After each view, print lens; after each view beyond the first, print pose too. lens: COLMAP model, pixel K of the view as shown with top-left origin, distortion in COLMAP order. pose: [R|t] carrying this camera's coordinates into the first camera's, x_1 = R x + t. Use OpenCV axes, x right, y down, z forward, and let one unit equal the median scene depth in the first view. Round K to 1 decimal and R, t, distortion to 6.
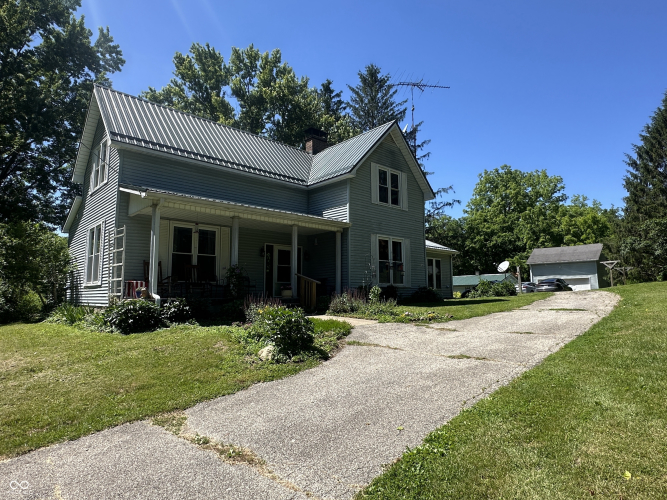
lens RADIAL K [[409.4, 0, 328.6], [0, 409.4, 253.7], [0, 0, 1]] dist [0.015805, 0.000127]
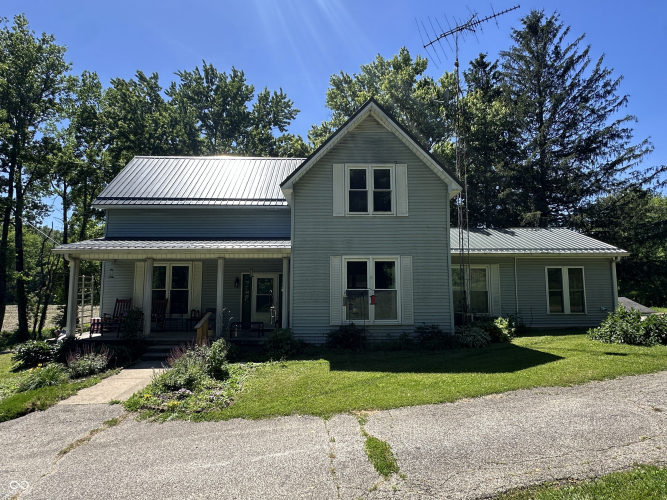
lens RADIAL K [[359.1, 0, 331.0], [0, 359.1, 253.2], [0, 0, 1]] dist [0.000380, -0.000800]
pose [[0.740647, -0.058171, -0.669372, 0.518307], [0.069883, 0.997511, -0.009363, -0.044420], [0.668251, -0.039843, 0.742868, 0.451483]]
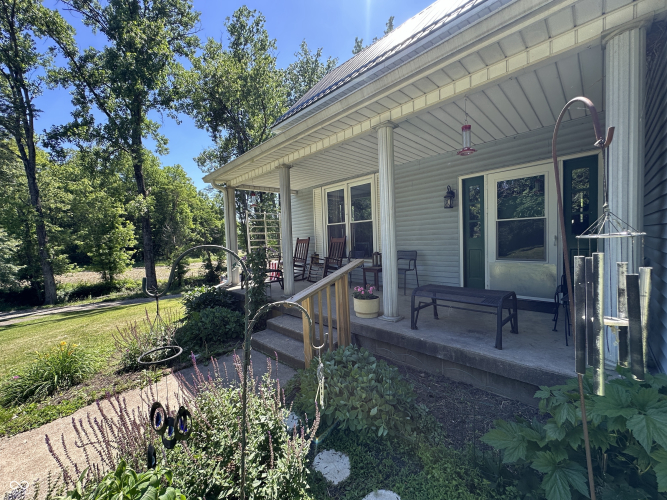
lens RADIAL K [[266.9, 0, 333.5], [0, 266.9, 250.0], [0, 0, 1]] dist [-0.001530, 0.000042]
pose [[0.040935, 0.040691, -0.998333, 0.127659], [0.144324, 0.988451, 0.046206, 0.018944], [0.988683, -0.145975, 0.034590, 0.745556]]
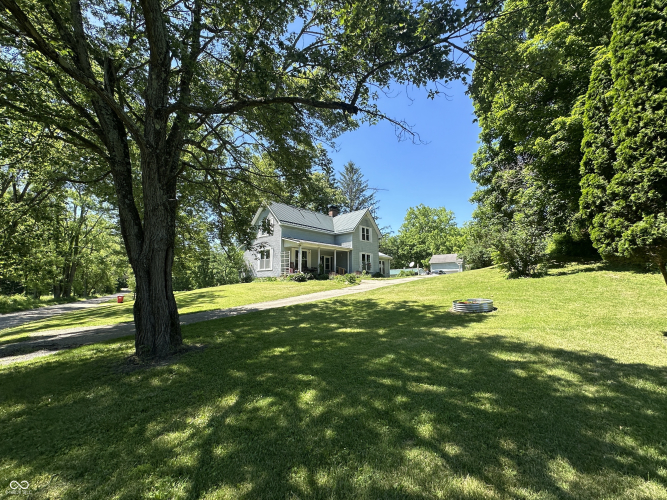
lens RADIAL K [[307.4, 0, 335.3], [0, 307.4, 250.9], [0, 0, 1]] dist [-0.001849, -0.000163]
pose [[0.994148, 0.010419, 0.107521, -0.251856], [-0.009252, 0.999893, -0.011344, -0.028796], [-0.107627, 0.010283, 0.994138, -0.923407]]
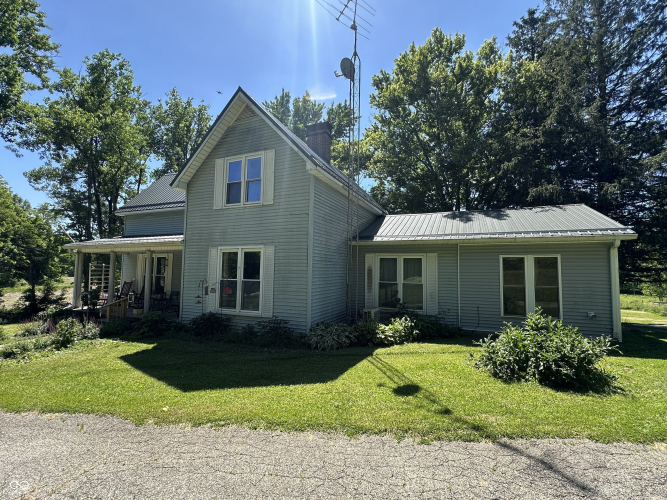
lens RADIAL K [[301.0, 0, 332.0], [0, 301.0, 251.5], [0, 0, 1]] dist [-0.003844, 0.000011]
pose [[0.403865, -0.050299, -0.913435, 0.698044], [0.080949, 0.996536, -0.019084, -0.008240], [0.911230, -0.066235, 0.406537, 0.898562]]
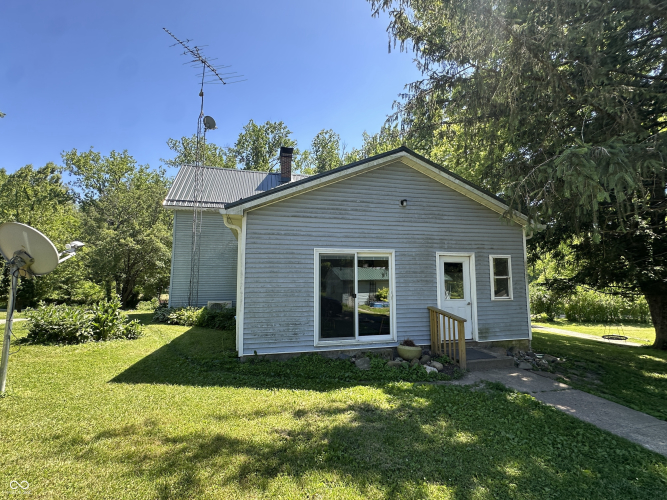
lens RADIAL K [[301.0, 0, 332.0], [0, 301.0, 251.5], [0, 0, 1]] dist [-0.003844, 0.000011]
pose [[-0.499457, -0.071069, -0.863419, 0.694975], [0.095270, 0.986079, -0.136275, 0.099406], [0.861084, -0.150322, -0.485734, 1.761692]]
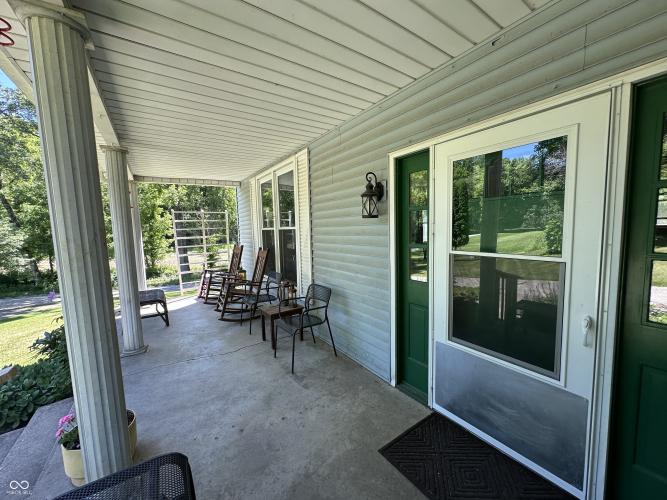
lens RADIAL K [[263.8, 0, 333.5], [0, 263.8, 250.0], [0, 0, 1]] dist [0.000069, -0.000077]
pose [[-0.139802, 0.089943, -0.986086, -0.002385], [0.133533, 0.988481, 0.071230, 0.010639], [0.981134, -0.121717, -0.150202, 0.877288]]
